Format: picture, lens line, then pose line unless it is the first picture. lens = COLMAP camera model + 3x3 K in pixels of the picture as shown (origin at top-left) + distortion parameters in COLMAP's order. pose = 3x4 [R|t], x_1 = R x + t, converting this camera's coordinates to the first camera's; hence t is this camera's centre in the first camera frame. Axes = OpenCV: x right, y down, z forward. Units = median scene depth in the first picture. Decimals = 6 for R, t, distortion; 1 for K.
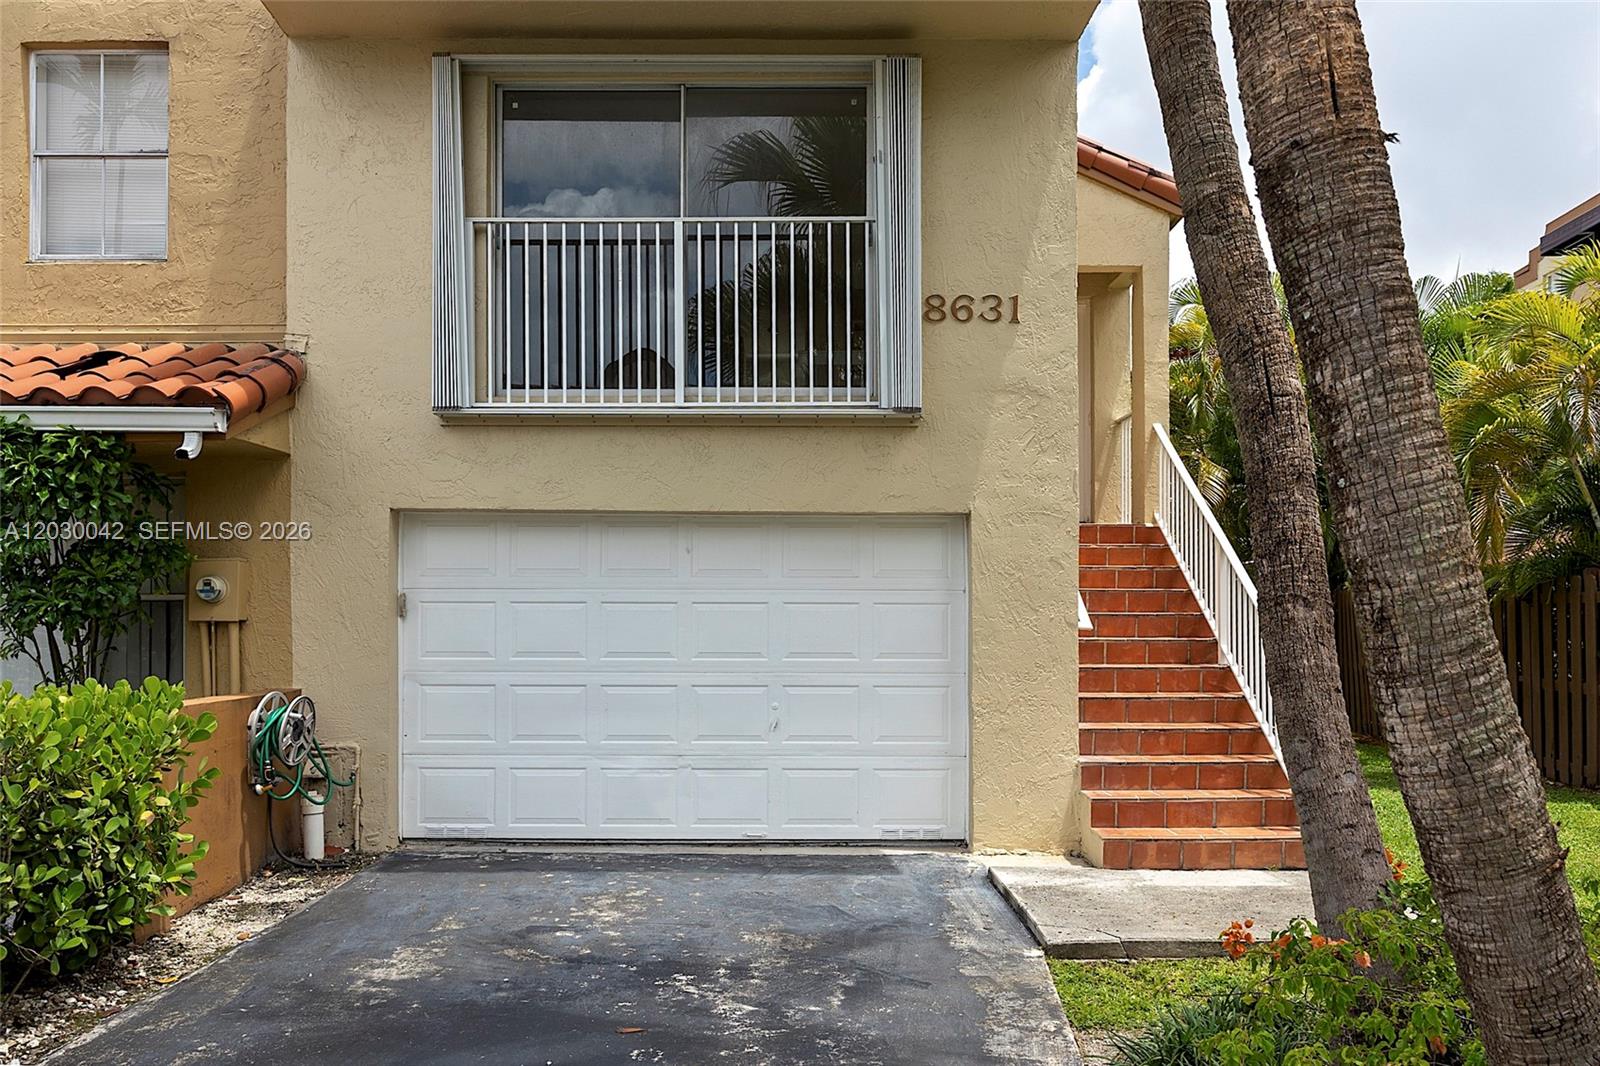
lens RADIAL K [[1281.1, 0, 771.8], [0, 1281.1, 610.1], [0, 0, 1]] dist [0.002433, 0.010192]
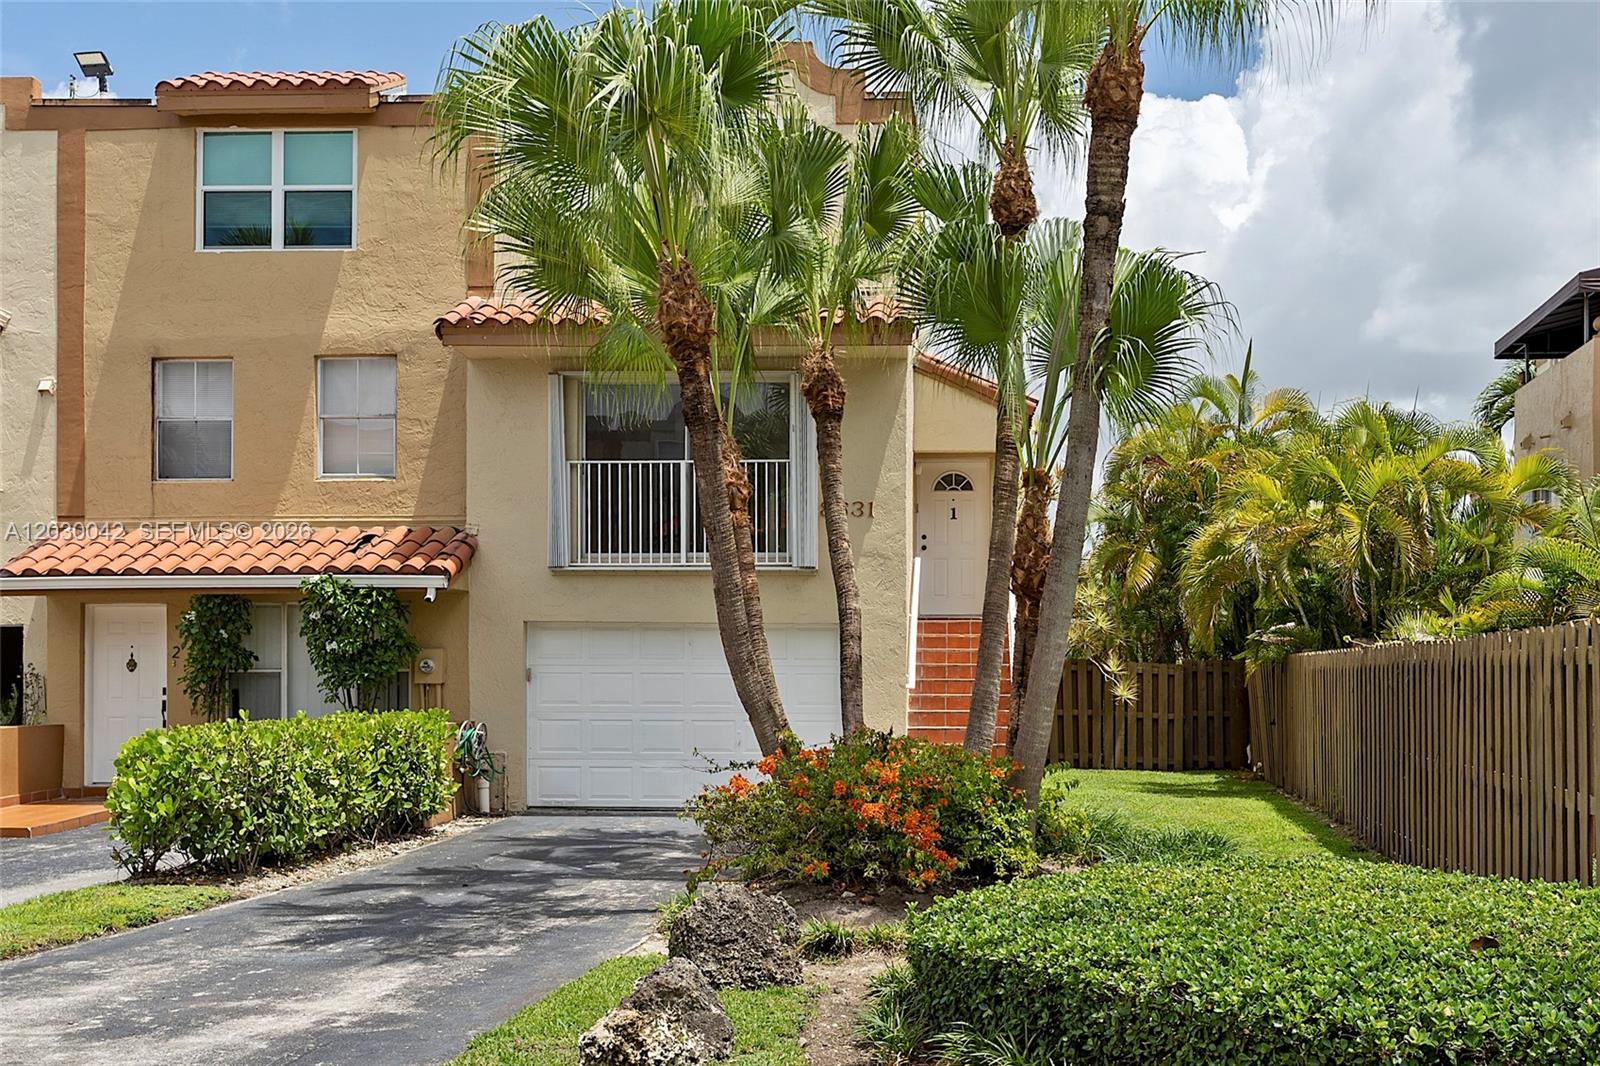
lens RADIAL K [[1869.9, 0, 884.9], [0, 1869.9, 649.2], [0, 0, 1]] dist [0.004097, -0.002002]
pose [[0.999617, 0.000255, -0.027671, 0.281959], [-0.000585, 0.999929, -0.011923, -0.008753], [0.027666, 0.011935, 0.999546, -1.609129]]
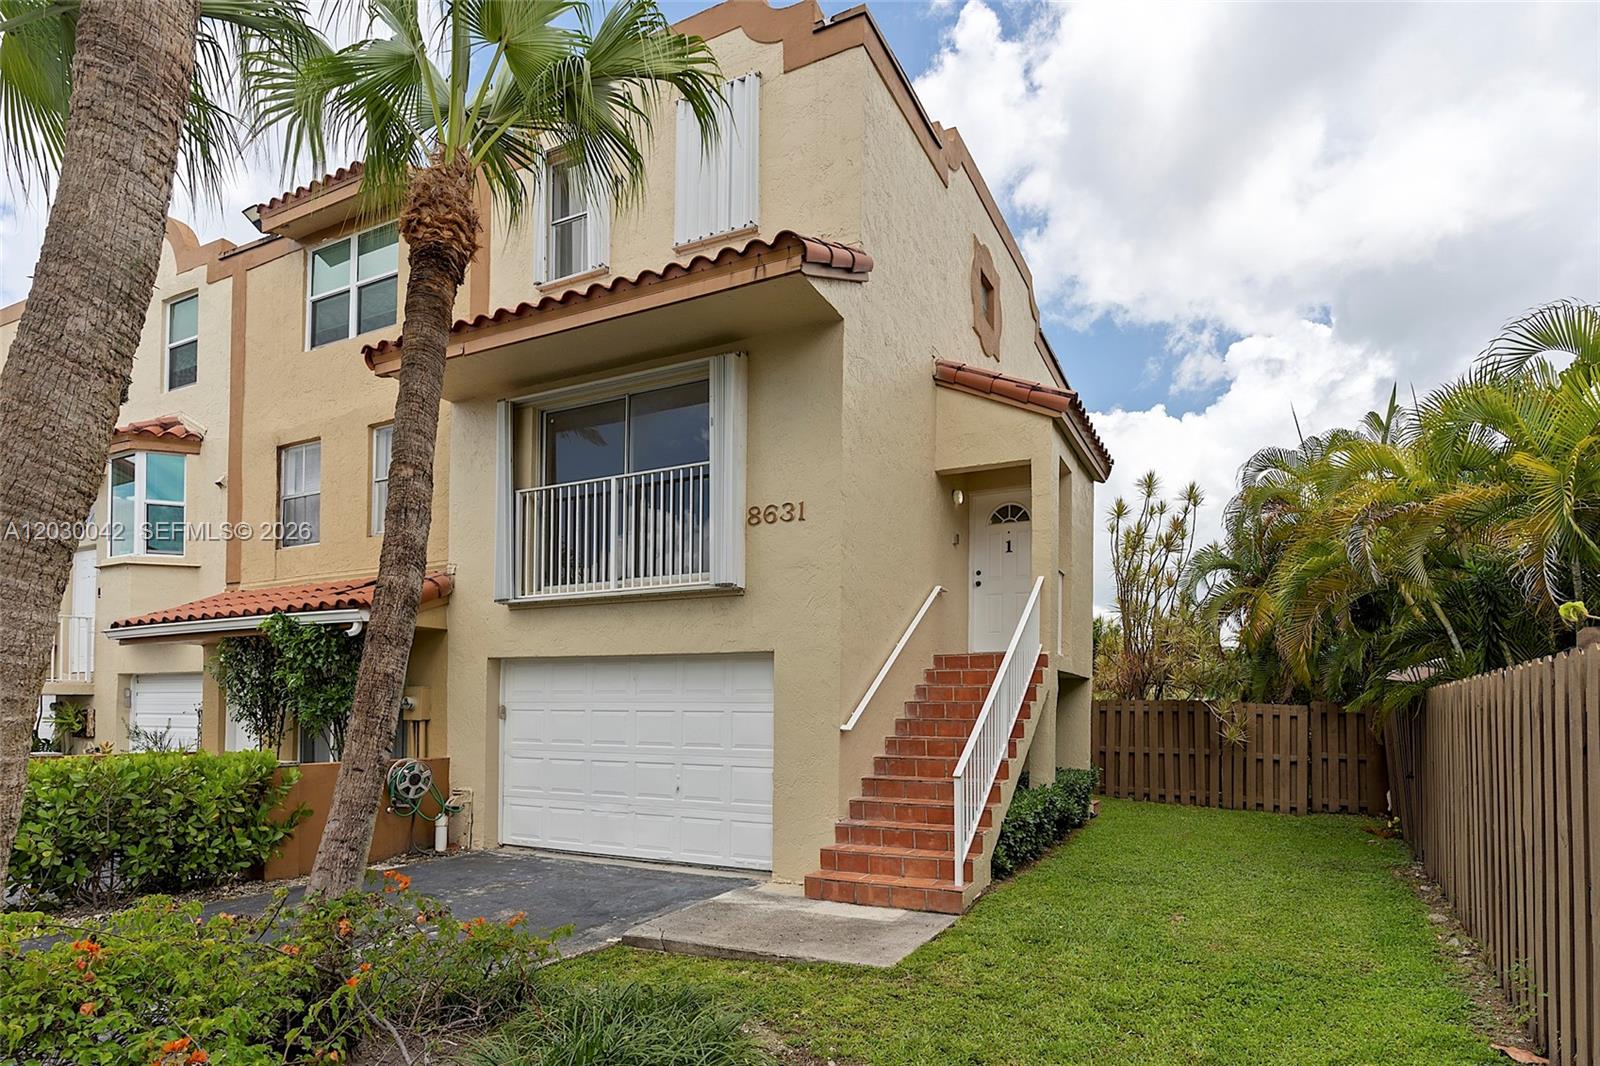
lens RADIAL K [[862.9, 0, 803.6], [0, 862.9, 705.4], [0, 0, 1]] dist [0.004870, 0.000583]
pose [[0.893884, 0.000131, -0.448298, 0.634856], [-0.004143, 0.999960, -0.007969, -0.005205], [0.448279, 0.008980, 0.893849, 0.122634]]
